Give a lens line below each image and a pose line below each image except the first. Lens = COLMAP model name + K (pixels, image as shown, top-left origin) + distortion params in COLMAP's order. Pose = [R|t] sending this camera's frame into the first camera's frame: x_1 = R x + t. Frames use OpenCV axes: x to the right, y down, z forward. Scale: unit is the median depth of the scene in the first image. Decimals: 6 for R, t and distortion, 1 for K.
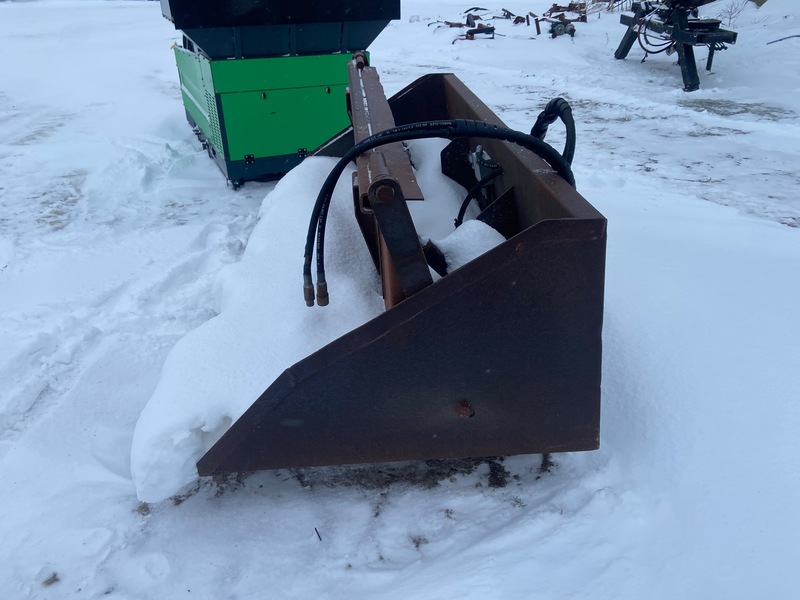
lens RADIAL K [[605.6, 0, 400.0], [0, 605.6, 300.0], [0, 0, 1]] dist [0.087225, -0.103970]
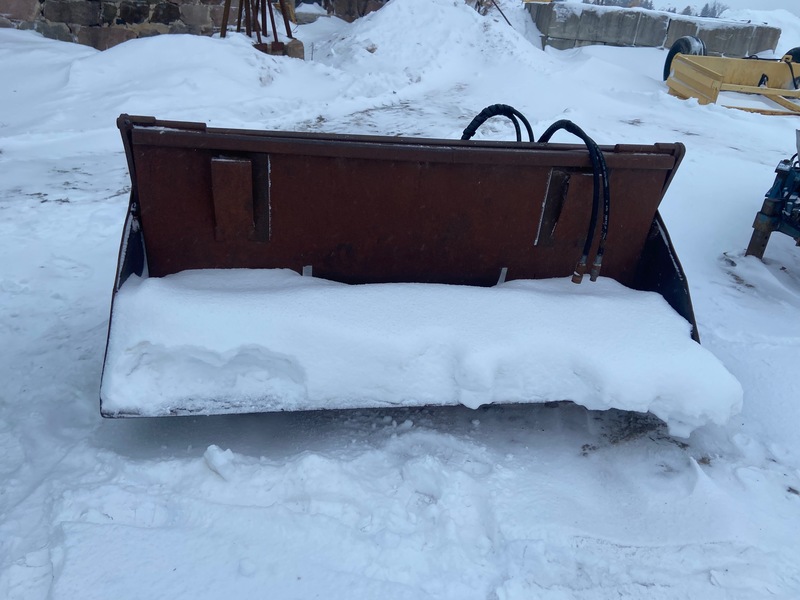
lens RADIAL K [[605.6, 0, 400.0], [0, 605.6, 300.0], [0, 0, 1]] dist [0.087225, -0.103970]
pose [[-0.060383, -0.431533, 0.900074, -1.222022], [0.414056, 0.809652, 0.415958, -0.631507], [-0.908246, 0.397798, 0.129789, 1.136384]]
